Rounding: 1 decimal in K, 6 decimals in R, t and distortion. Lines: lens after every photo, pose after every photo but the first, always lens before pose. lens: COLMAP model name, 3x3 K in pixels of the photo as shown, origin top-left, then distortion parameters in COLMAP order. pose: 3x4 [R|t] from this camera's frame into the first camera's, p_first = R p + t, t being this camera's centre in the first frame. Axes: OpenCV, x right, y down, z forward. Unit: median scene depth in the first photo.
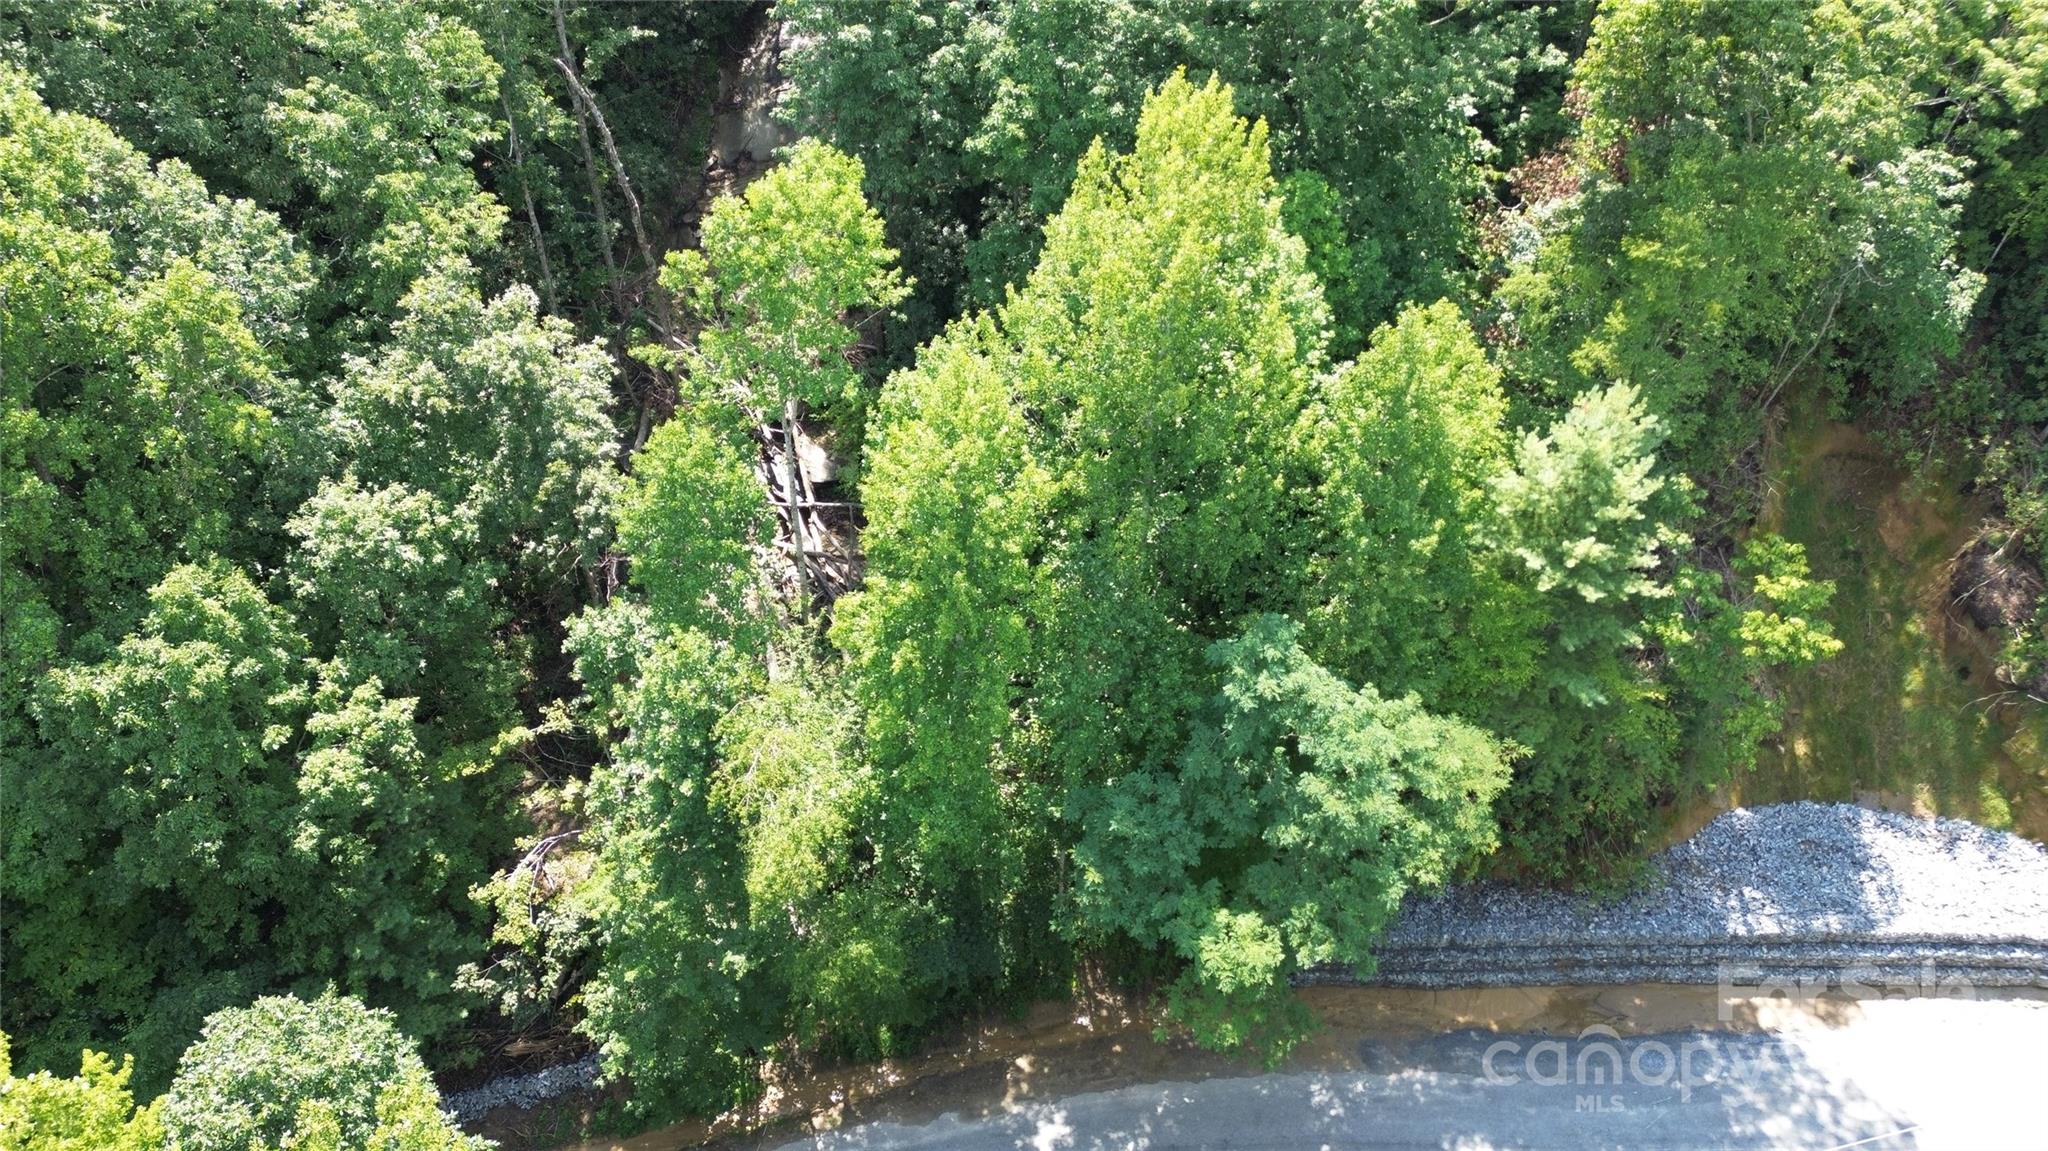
lens RADIAL K [[1450.0, 0, 1039.5], [0, 1450.0, 560.0], [0, 0, 1]] dist [0.081965, -0.083569]
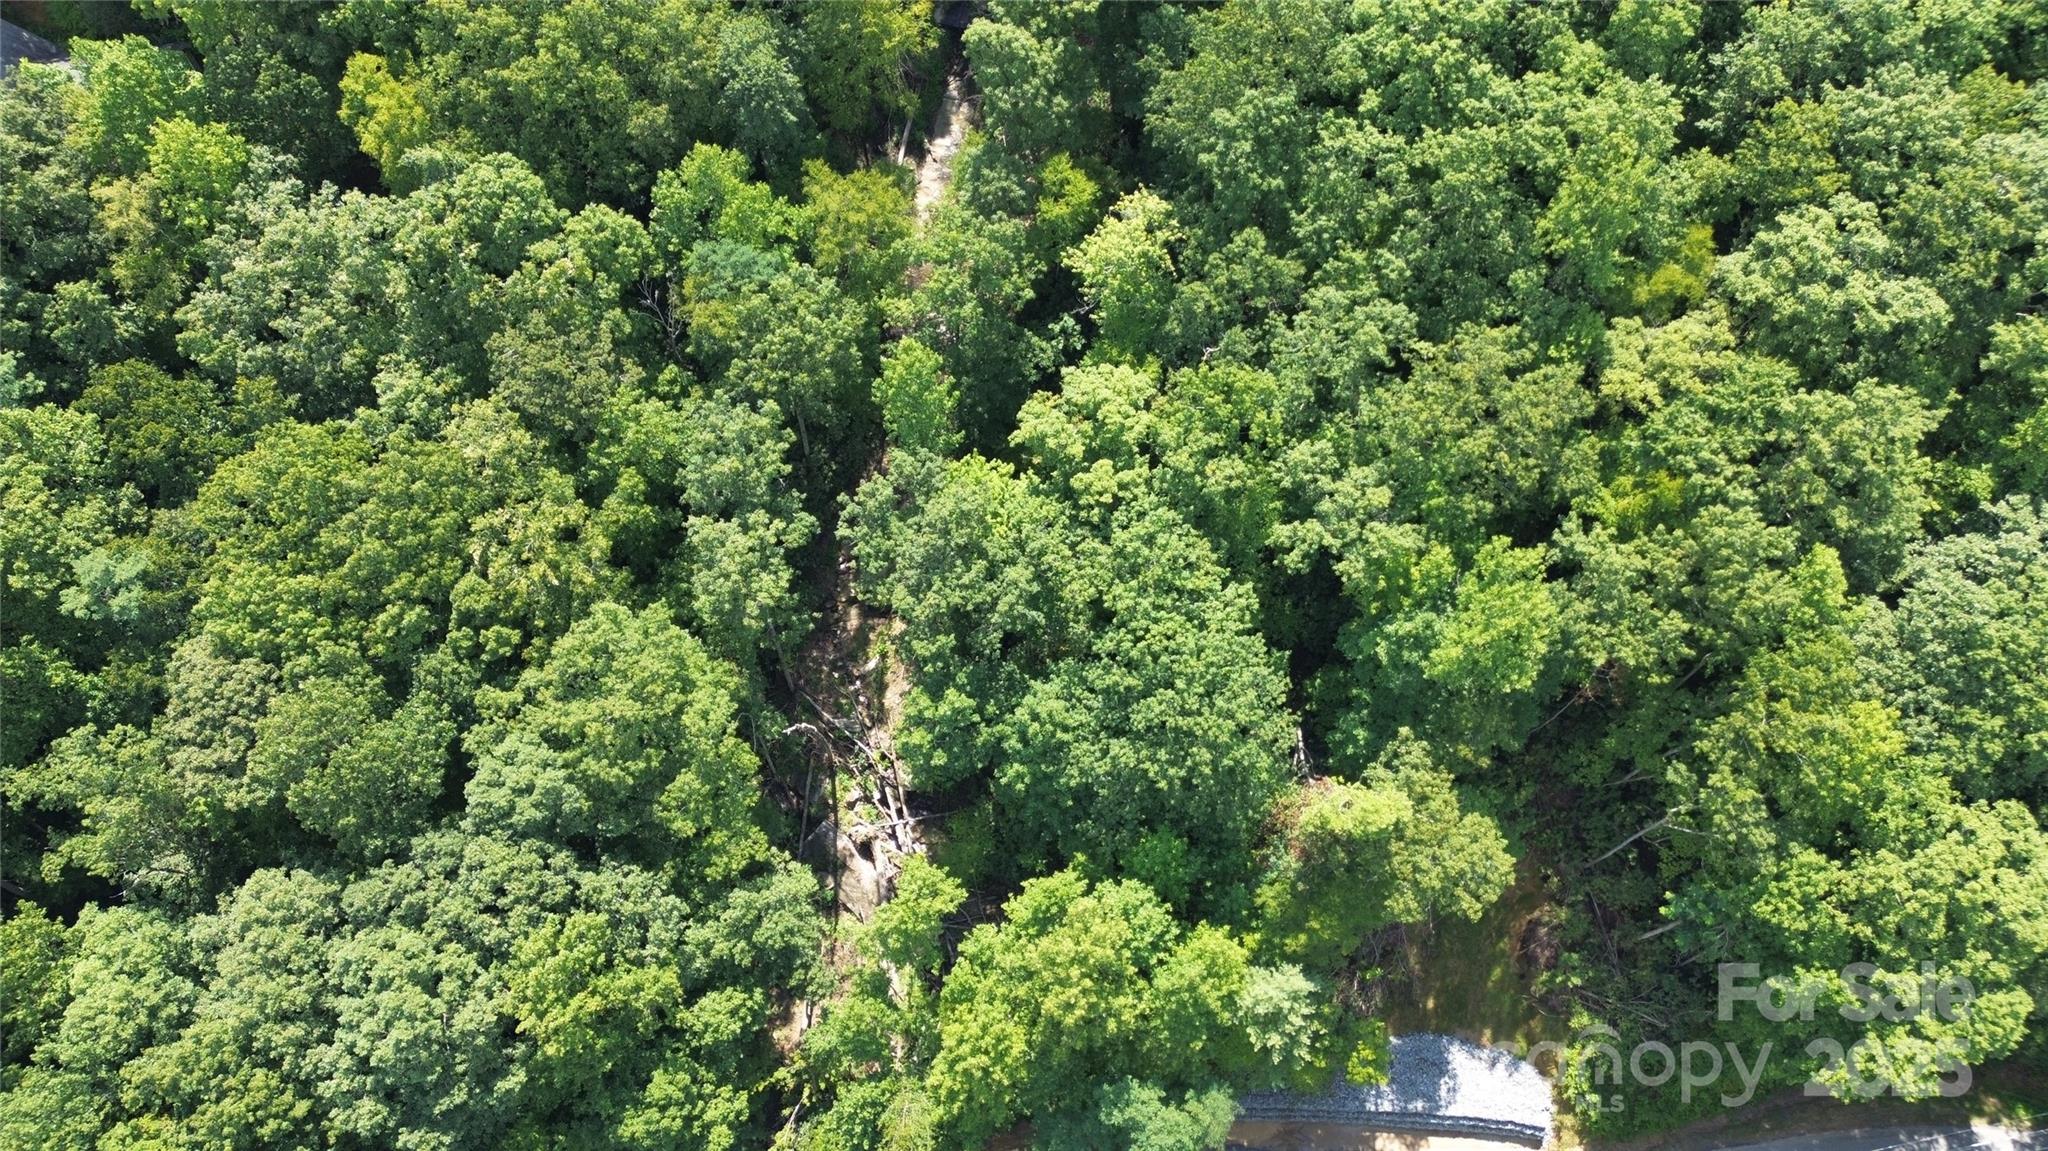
lens RADIAL K [[1450.0, 0, 1041.5], [0, 1450.0, 583.2], [0, 0, 1]] dist [0.081965, -0.083569]
pose [[0.999062, 0.039203, -0.018377, 0.042154], [-0.030449, 0.937929, 0.345487, -1.408820], [0.030780, -0.344603, 0.938244, -0.827594]]
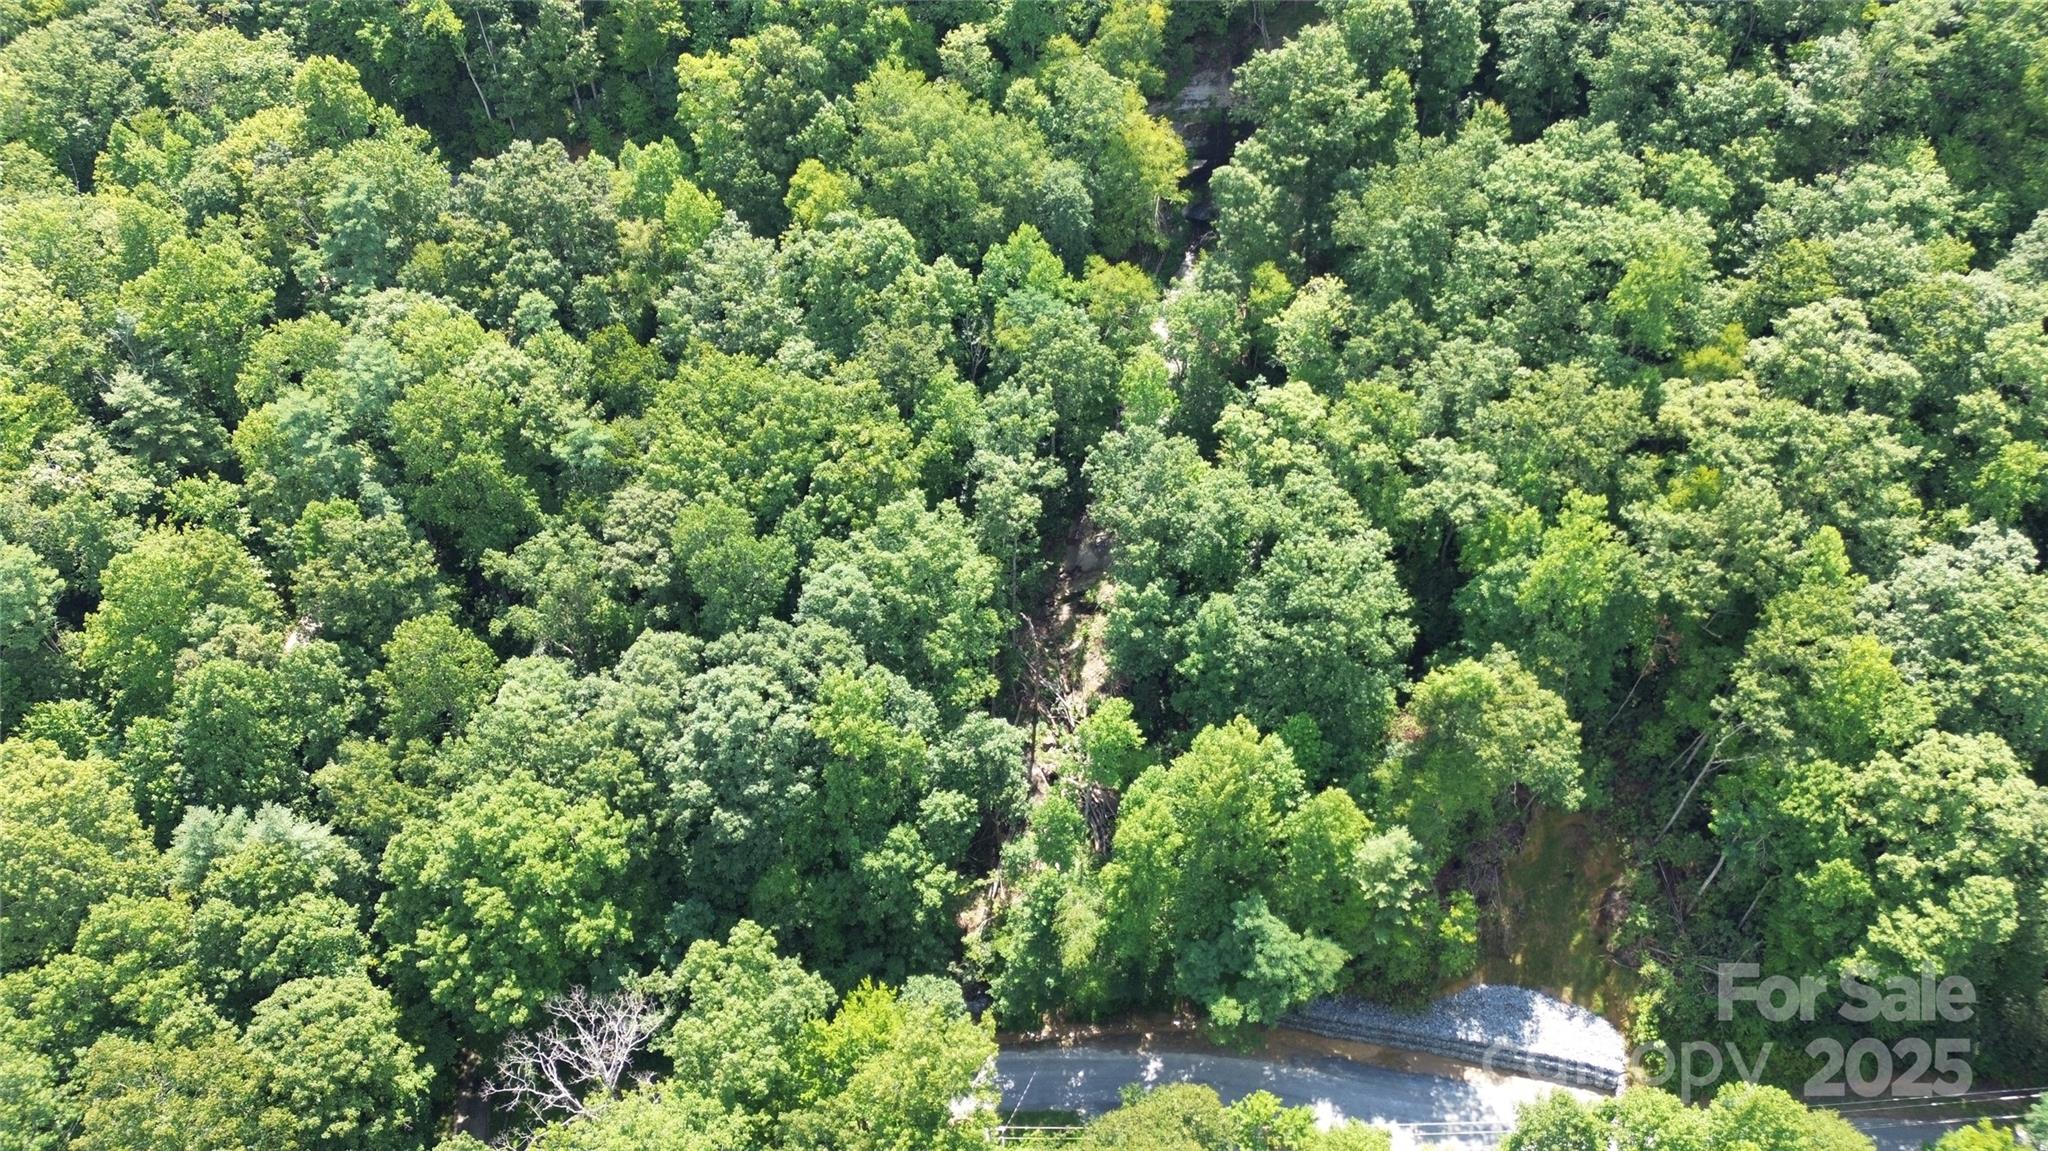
lens RADIAL K [[1450.0, 0, 1042.4], [0, 1450.0, 567.2], [0, 0, 1]] dist [0.081965, -0.083569]
pose [[0.980138, 0.139090, -0.141362, 0.063270], [-0.134415, 0.990029, 0.042142, -0.628997], [0.145814, -0.022304, 0.989061, -1.756487]]
